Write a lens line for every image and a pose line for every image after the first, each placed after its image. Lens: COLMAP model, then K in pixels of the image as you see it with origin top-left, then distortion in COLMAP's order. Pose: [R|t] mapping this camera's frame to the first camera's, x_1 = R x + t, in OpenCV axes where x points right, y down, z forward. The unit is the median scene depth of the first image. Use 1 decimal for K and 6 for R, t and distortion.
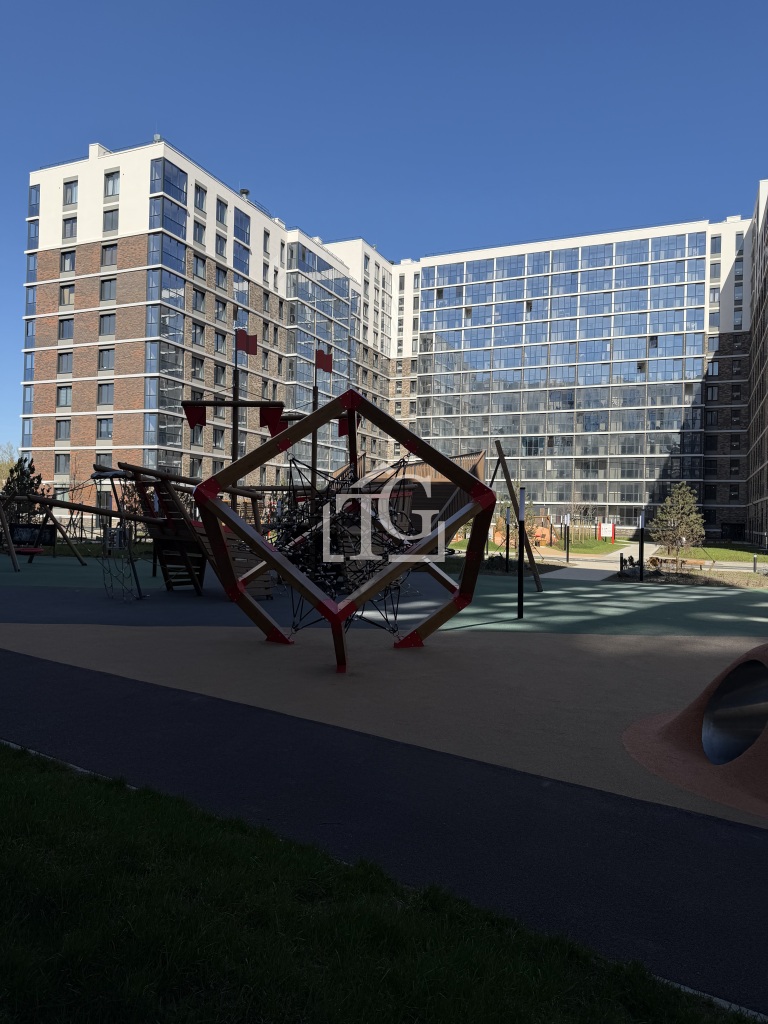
lens RADIAL K [[723.9, 0, 355.3], [0, 723.9, 510.8], [0, 0, 1]] dist [0.080184, -0.108686]
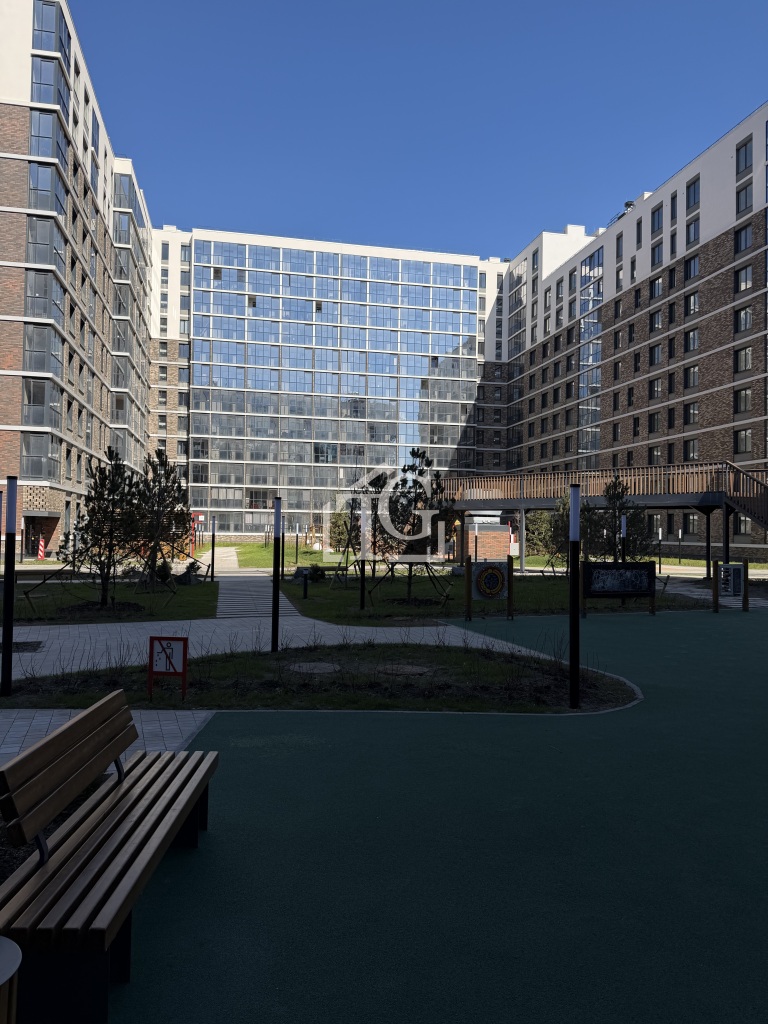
lens RADIAL K [[723.9, 0, 373.9], [0, 723.9, 506.9], [0, 0, 1]] dist [0.080184, -0.108686]
pose [[0.826163, 0.013432, 0.563272, -0.247389], [-0.010563, 0.999909, -0.008352, -0.010561], [-0.563333, 0.000950, 0.826229, 0.179122]]
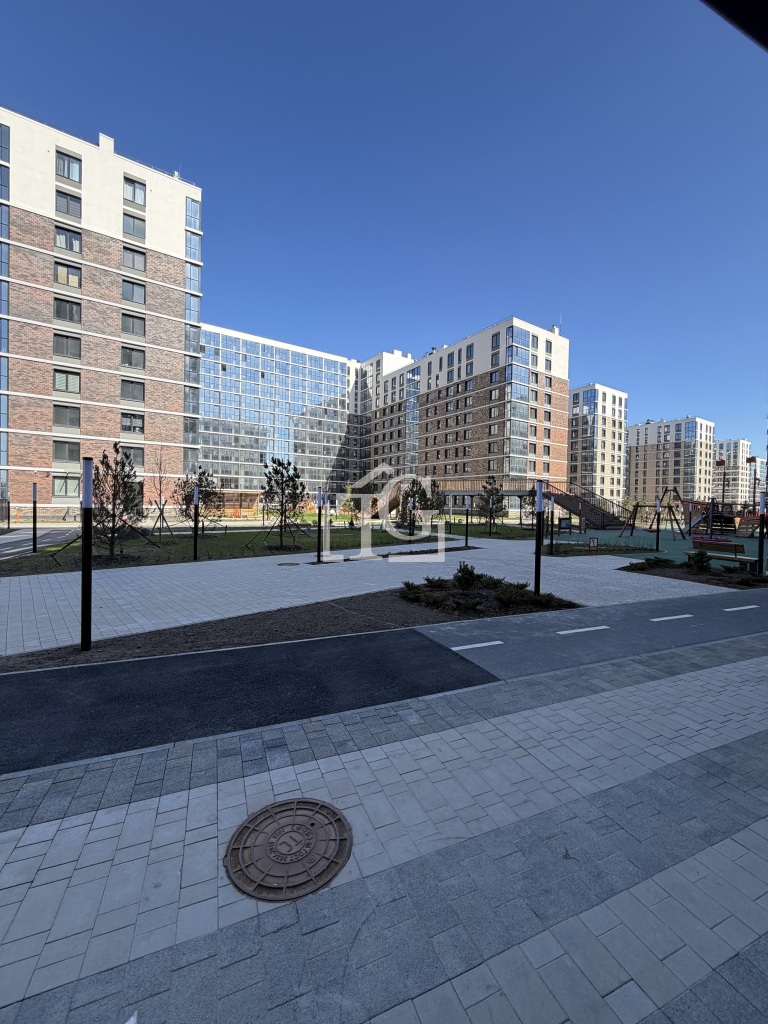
lens RADIAL K [[408.8, 0, 383.3], [0, 408.8, 509.5], [0, 0, 1]] dist [0.002077, -0.000221]
pose [[0.556540, -0.019216, 0.830598, -0.420097], [-0.025100, 0.998887, 0.039928, -0.013501], [-0.830441, -0.043070, 0.555439, 0.237299]]
